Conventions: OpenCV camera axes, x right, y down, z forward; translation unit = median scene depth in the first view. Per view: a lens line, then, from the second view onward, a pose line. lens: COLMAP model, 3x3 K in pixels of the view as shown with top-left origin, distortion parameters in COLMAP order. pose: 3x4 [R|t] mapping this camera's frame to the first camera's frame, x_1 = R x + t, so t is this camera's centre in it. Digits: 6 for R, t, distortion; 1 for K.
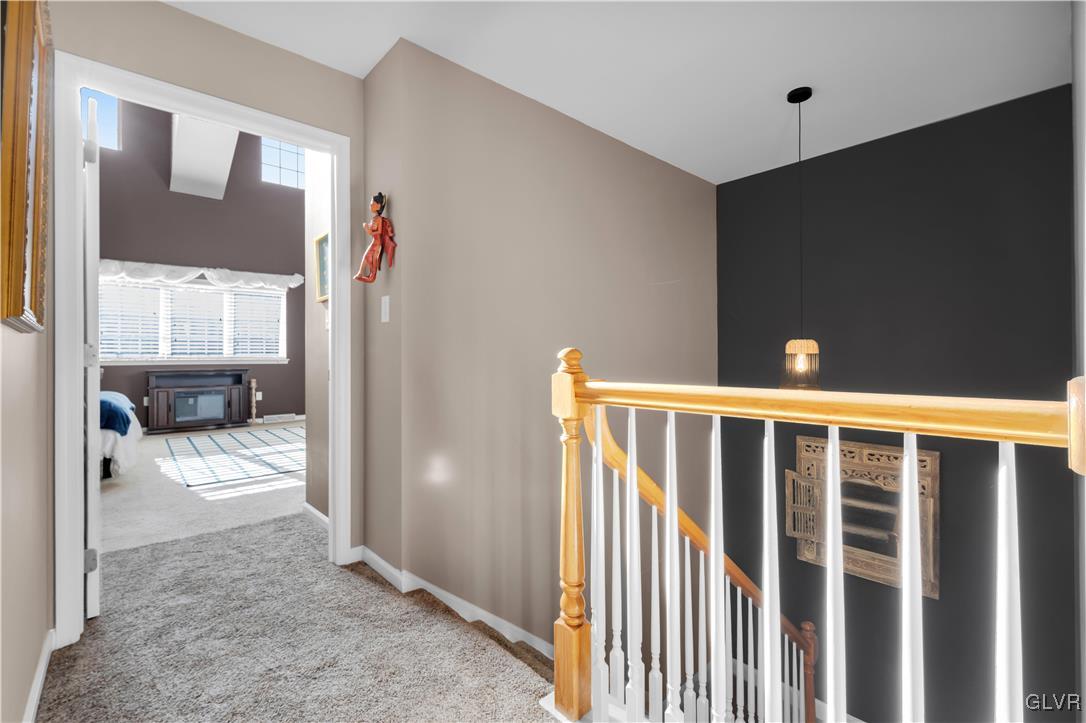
lens RADIAL K [[478.1, 0, 538.7], [0, 478.1, 348.7], [0, 0, 1]] dist [0.002562, 0.000189]
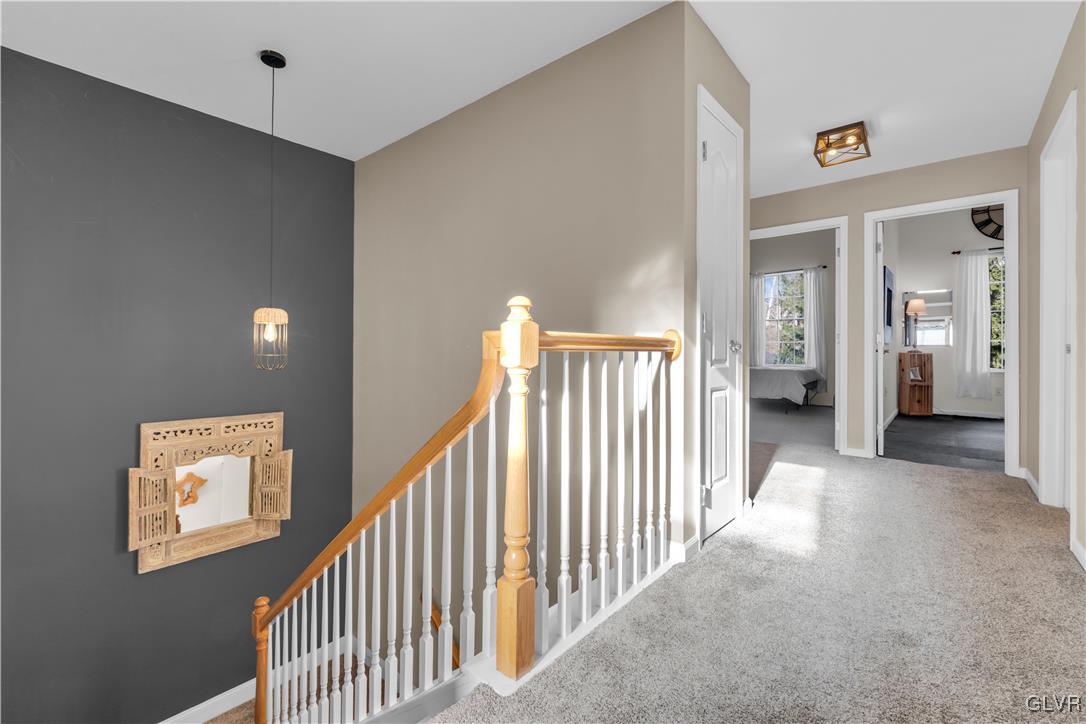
lens RADIAL K [[475.5, 0, 530.7], [0, 475.5, 354.9], [0, 0, 1]] dist [0.018891, 0.000147]
pose [[-0.127790, -0.002057, 0.991799, -0.234604], [-0.021605, 0.999766, -0.000711, 0.029806], [-0.991566, -0.021519, -0.127805, 0.277781]]
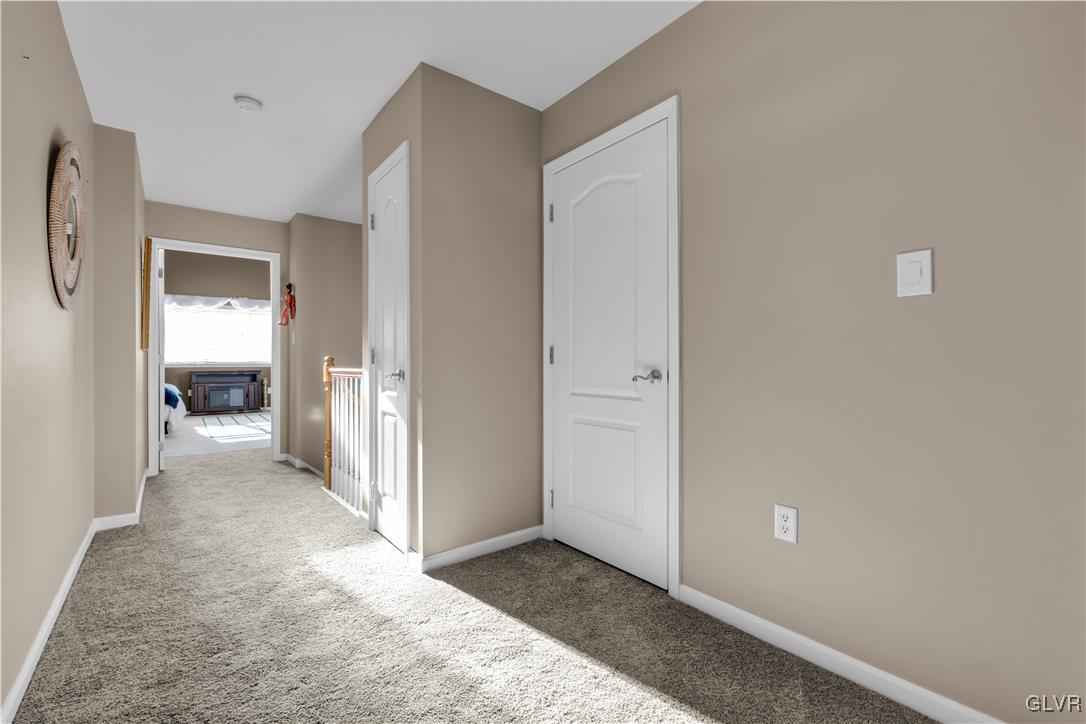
lens RADIAL K [[475.5, 0, 530.7], [0, 475.5, 354.9], [0, 0, 1]] dist [0.018891, 0.000147]
pose [[0.997101, 0.000740, -0.076091, 0.372107], [-0.000804, 0.999999, -0.000810, -0.002836], [0.076090, 0.000869, 0.997101, -0.429878]]
